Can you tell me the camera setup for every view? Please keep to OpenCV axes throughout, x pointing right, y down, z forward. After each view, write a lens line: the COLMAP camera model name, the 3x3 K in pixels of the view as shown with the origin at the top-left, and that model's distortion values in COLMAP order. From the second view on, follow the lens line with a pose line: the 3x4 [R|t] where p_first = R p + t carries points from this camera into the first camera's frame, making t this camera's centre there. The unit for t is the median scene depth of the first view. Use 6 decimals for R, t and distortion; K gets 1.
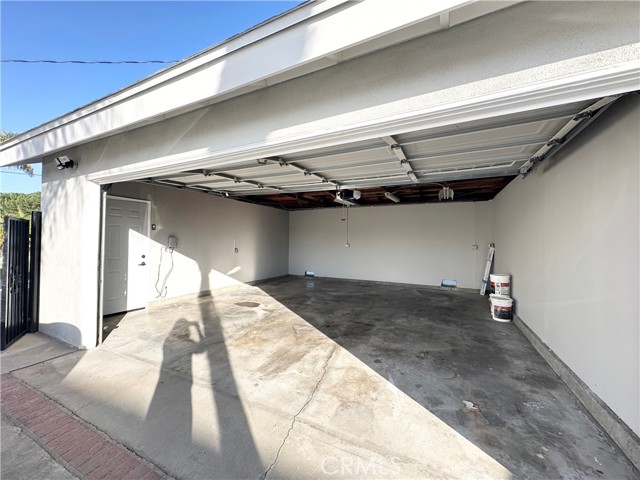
lens RADIAL K [[256.6, 0, 320.9], [0, 256.6, 240.3], [0, 0, 1]] dist [-0.000659, -0.000212]
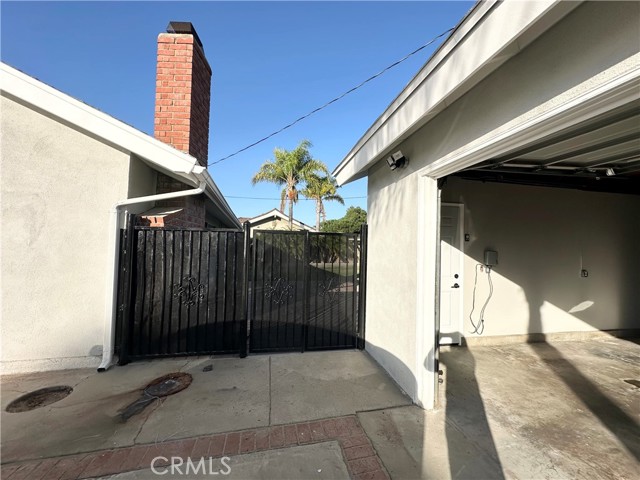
lens RADIAL K [[256.6, 0, 319.0], [0, 256.6, 240.8], [0, 0, 1]] dist [-0.000659, -0.000212]
pose [[0.608027, -0.026578, -0.793471, -0.320035], [-0.010727, 0.999073, -0.041685, -0.006233], [0.793844, 0.033857, 0.607179, 0.197248]]
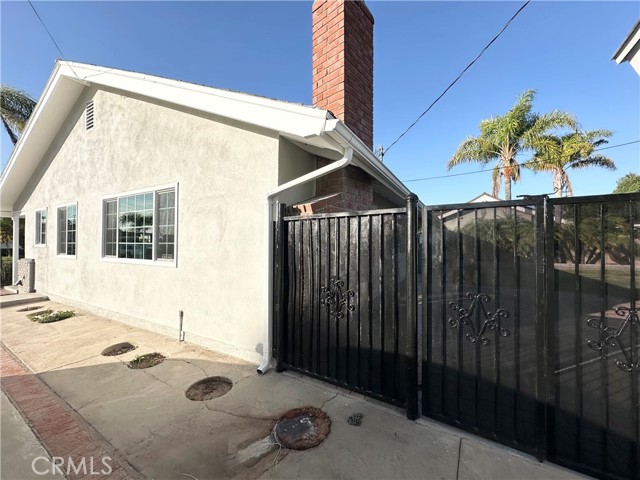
lens RADIAL K [[256.6, 0, 318.1], [0, 256.6, 239.2], [0, 0, 1]] dist [-0.000659, -0.000212]
pose [[-0.101092, -0.027755, -0.994490, -0.464673], [-0.001040, 0.999613, -0.027793, -0.002768], [0.994877, -0.001776, -0.101081, 0.292618]]
